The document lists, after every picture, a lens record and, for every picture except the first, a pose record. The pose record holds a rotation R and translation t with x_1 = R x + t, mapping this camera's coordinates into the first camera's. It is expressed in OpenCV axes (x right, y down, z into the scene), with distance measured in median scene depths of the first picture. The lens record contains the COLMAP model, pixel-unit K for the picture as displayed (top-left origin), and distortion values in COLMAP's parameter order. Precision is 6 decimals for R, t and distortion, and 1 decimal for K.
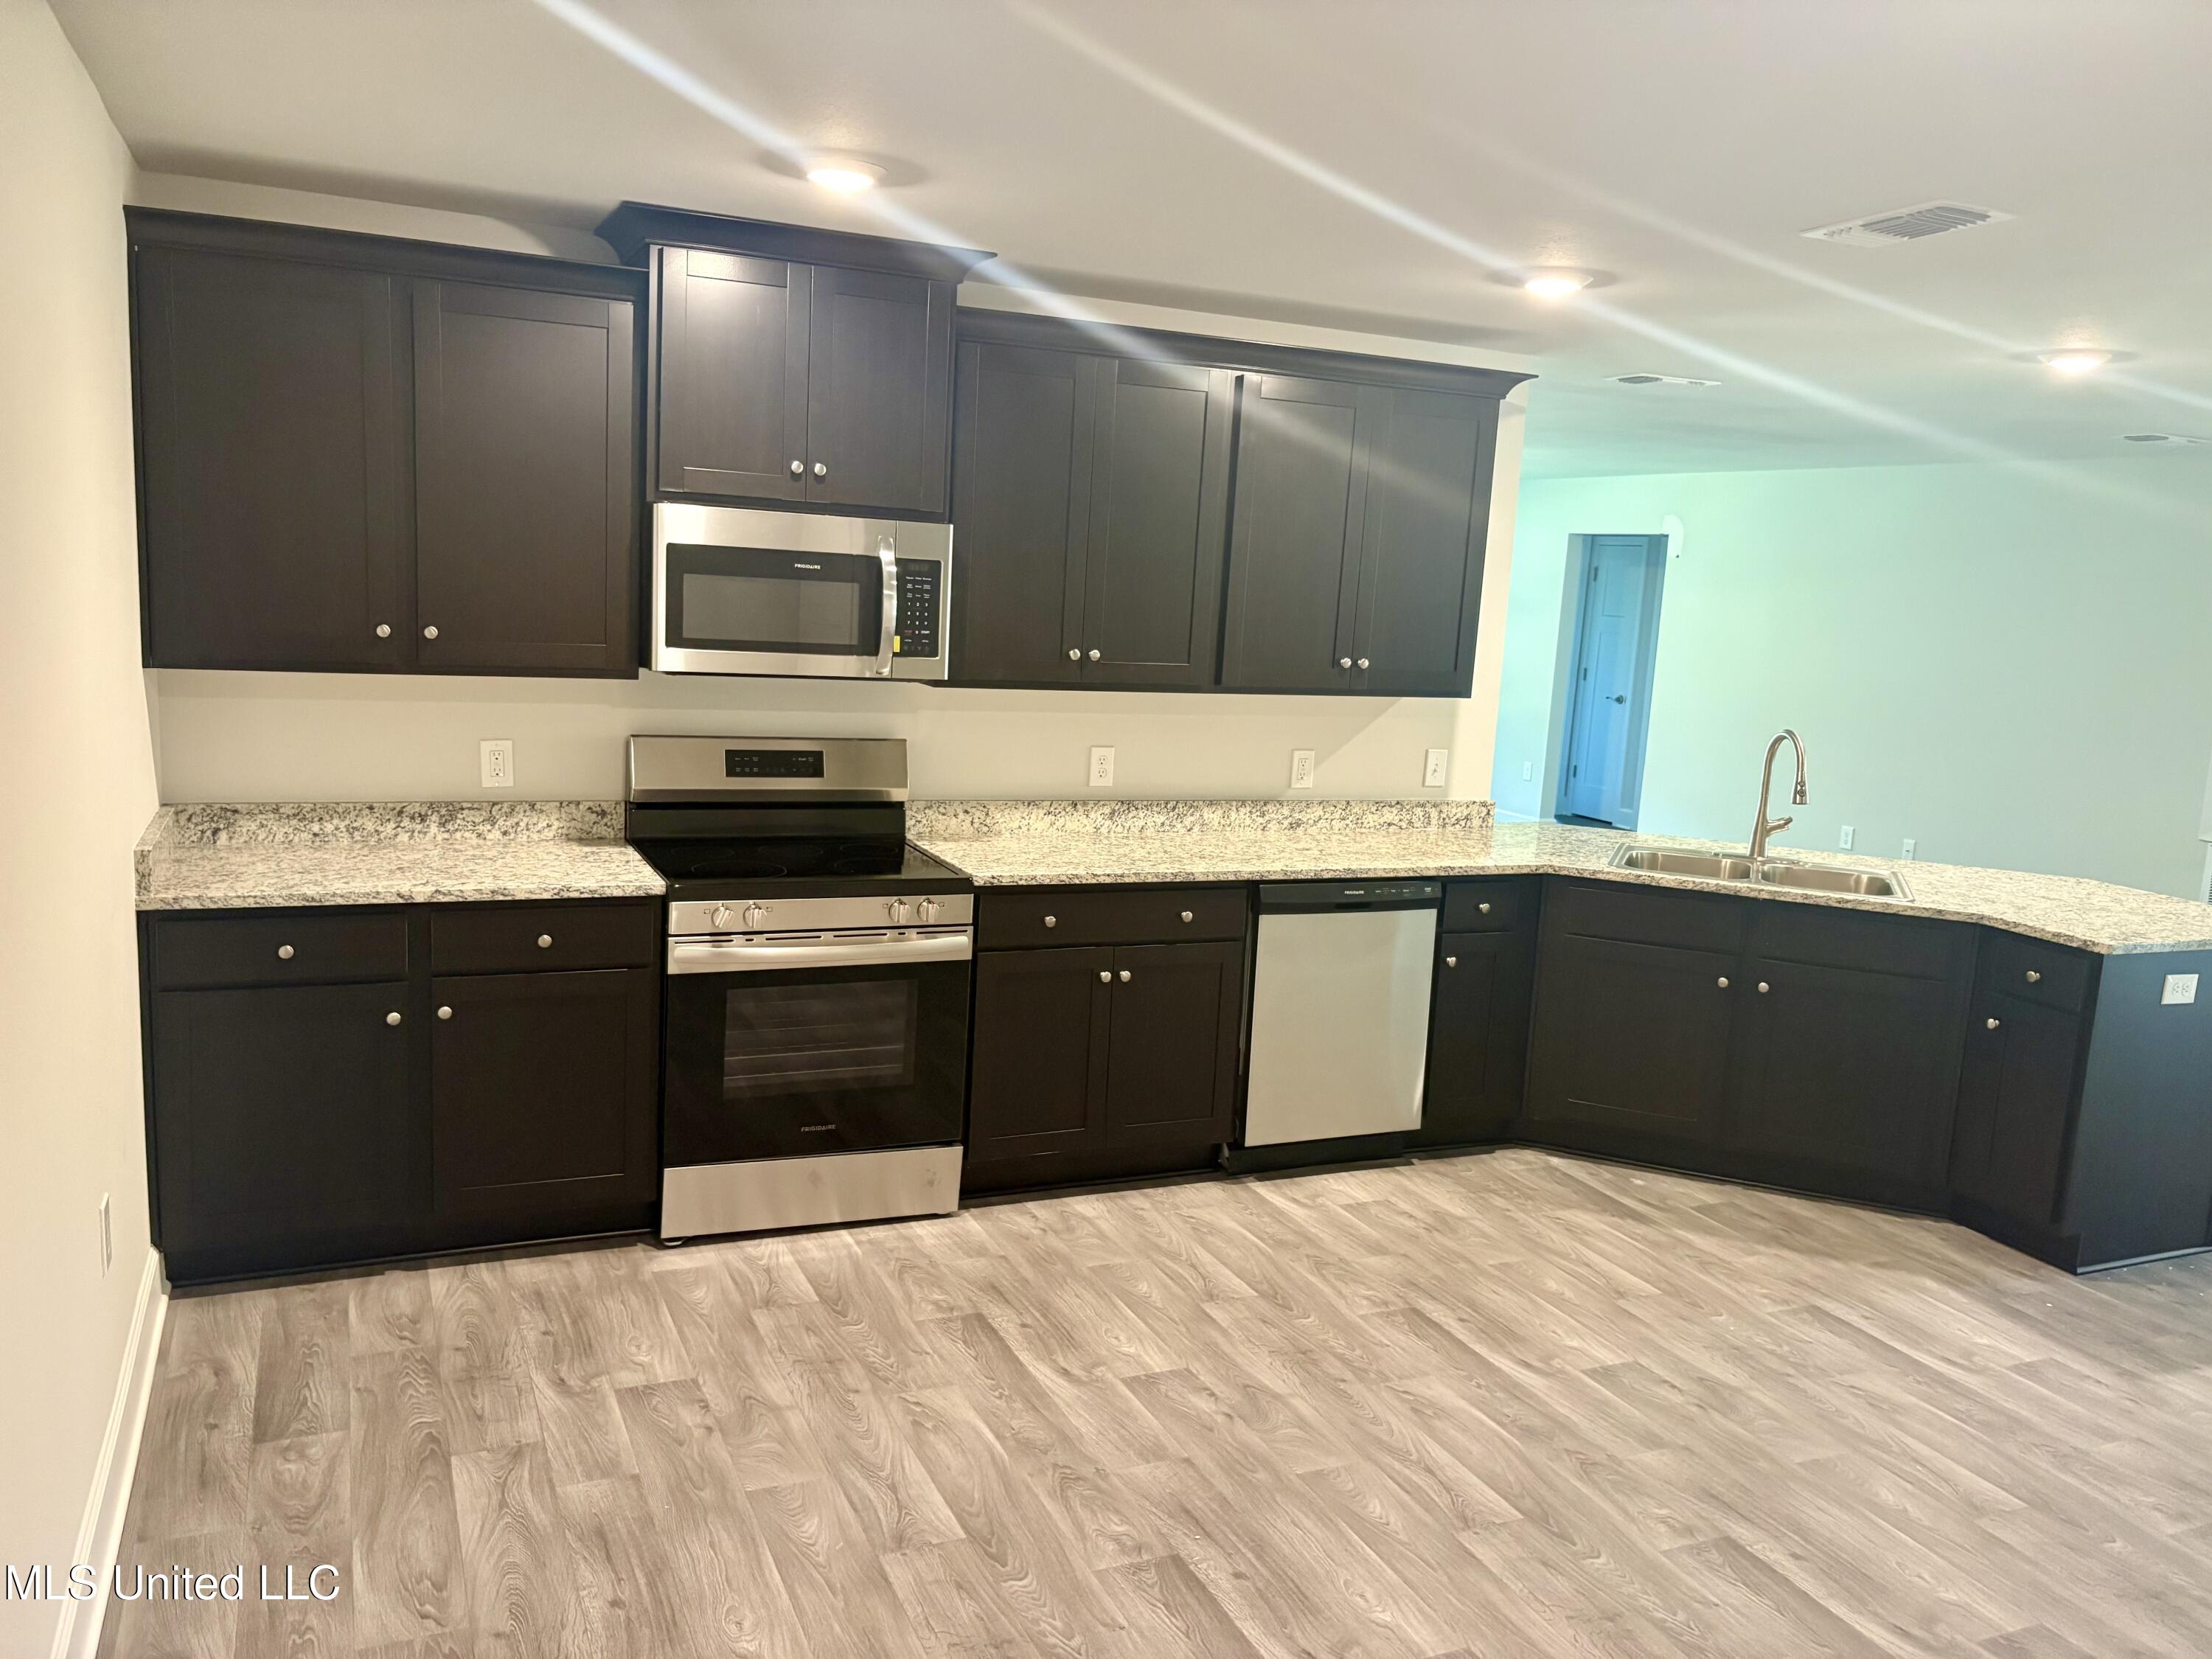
lens RADIAL K [[1675.9, 0, 1090.9], [0, 1675.9, 831.3], [0, 0, 1]] dist [0.044674, -0.049907]
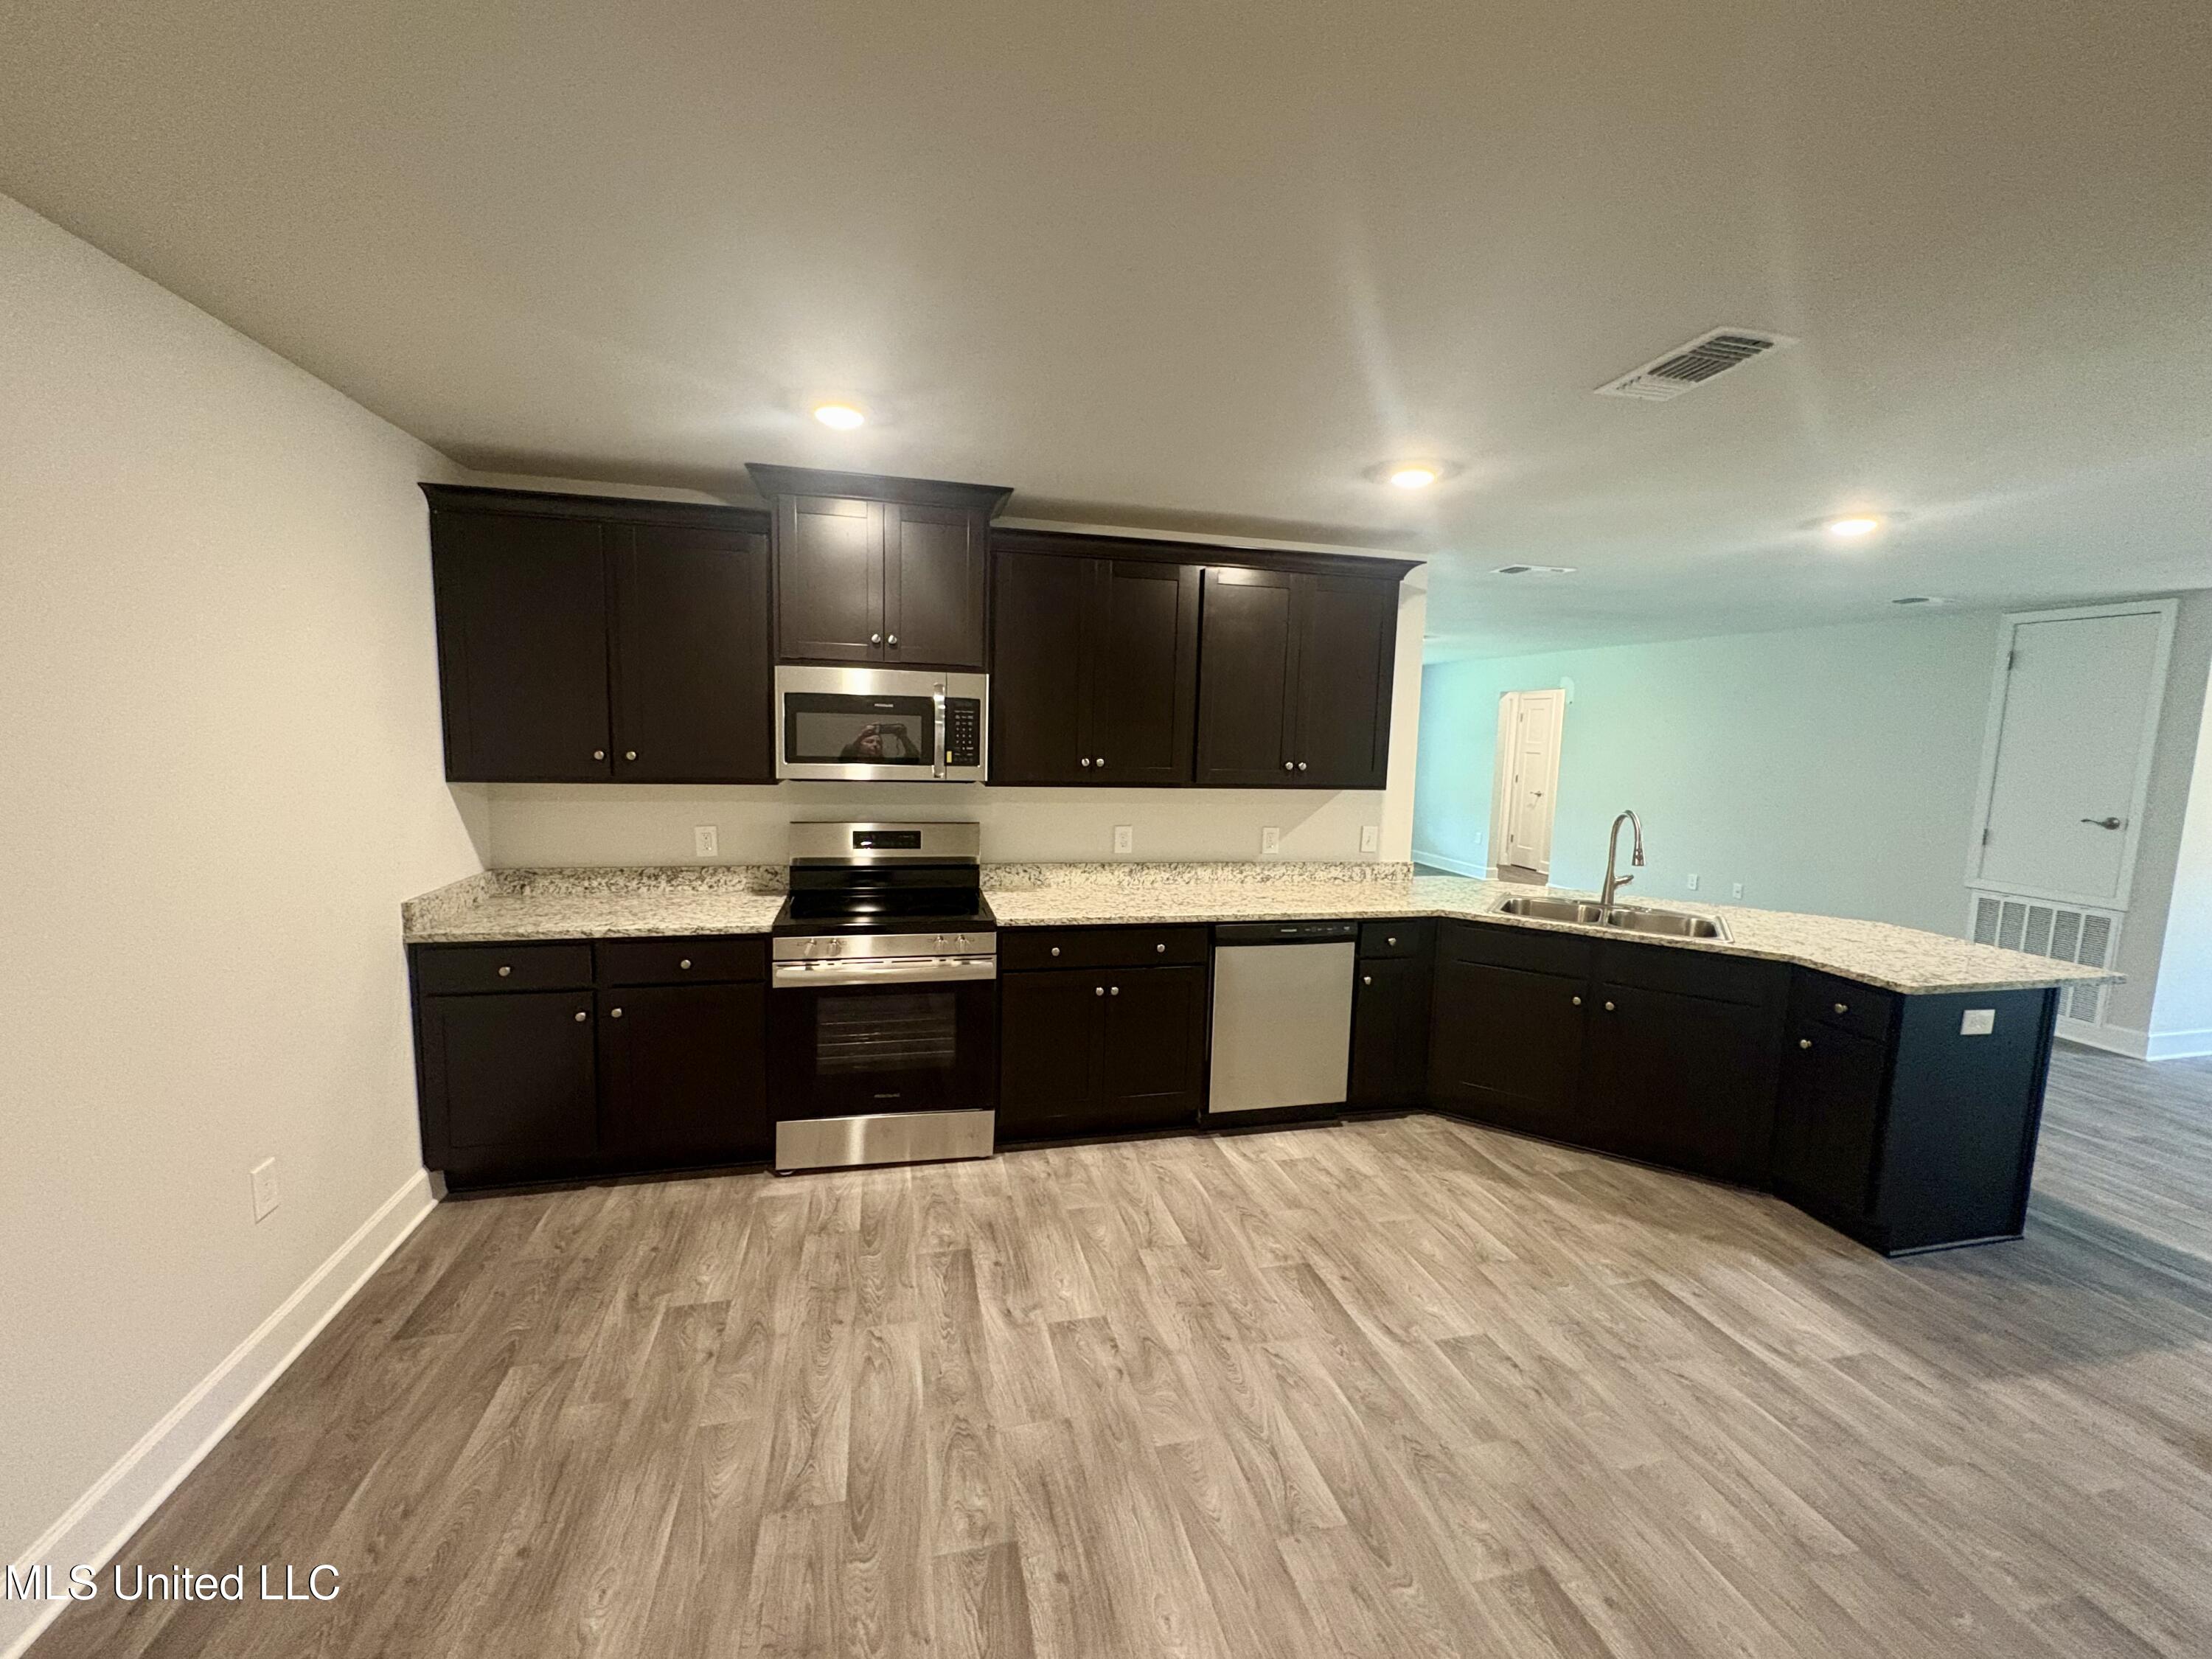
lens RADIAL K [[880.8, 0, 1099.9], [0, 880.8, 826.8], [0, 0, 1]] dist [-0.002098, 0.000502]
pose [[0.983767, -0.007307, -0.179301, 0.161498], [-0.001084, 0.998910, -0.046656, -0.018102], [0.179447, 0.046093, 0.982687, 0.303470]]
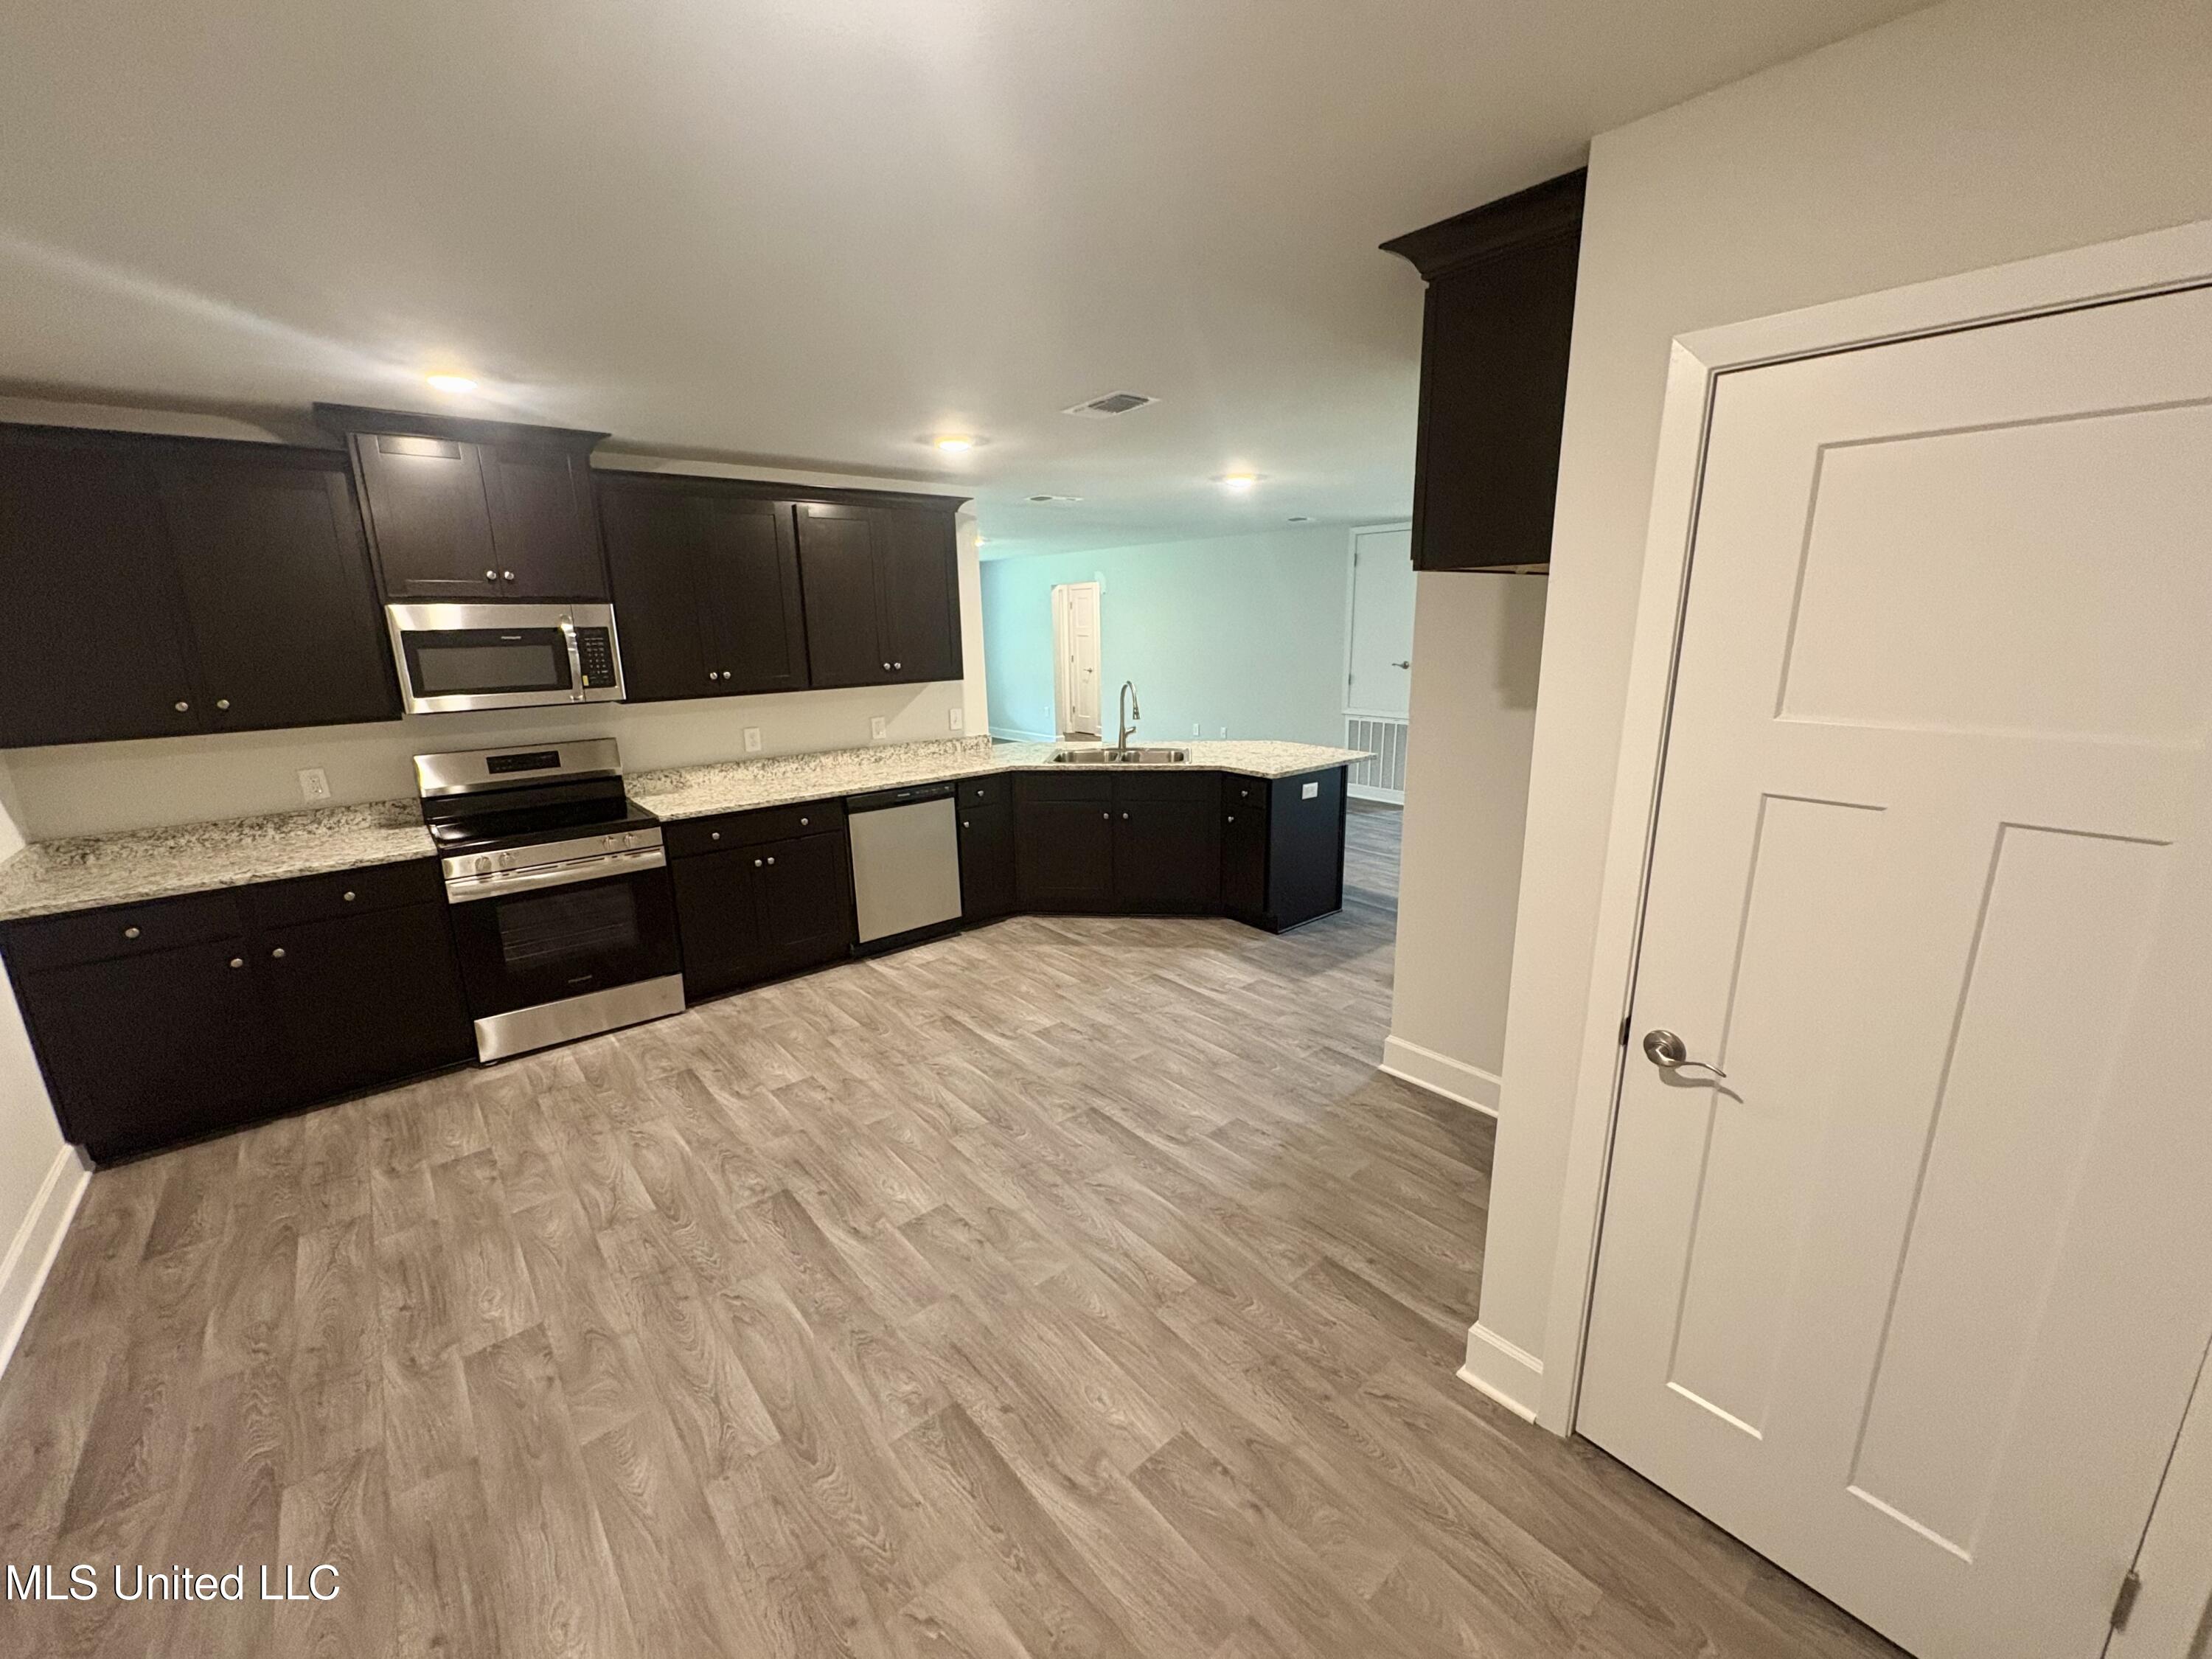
lens RADIAL K [[880.8, 0, 1103.7], [0, 880.8, 825.3], [0, 0, 1]] dist [-0.002098, 0.000502]
pose [[0.956359, -0.136653, 0.258271, 0.136543], [0.114481, 0.988471, 0.099093, -0.000273], [-0.268835, -0.065202, 0.960977, 0.037995]]
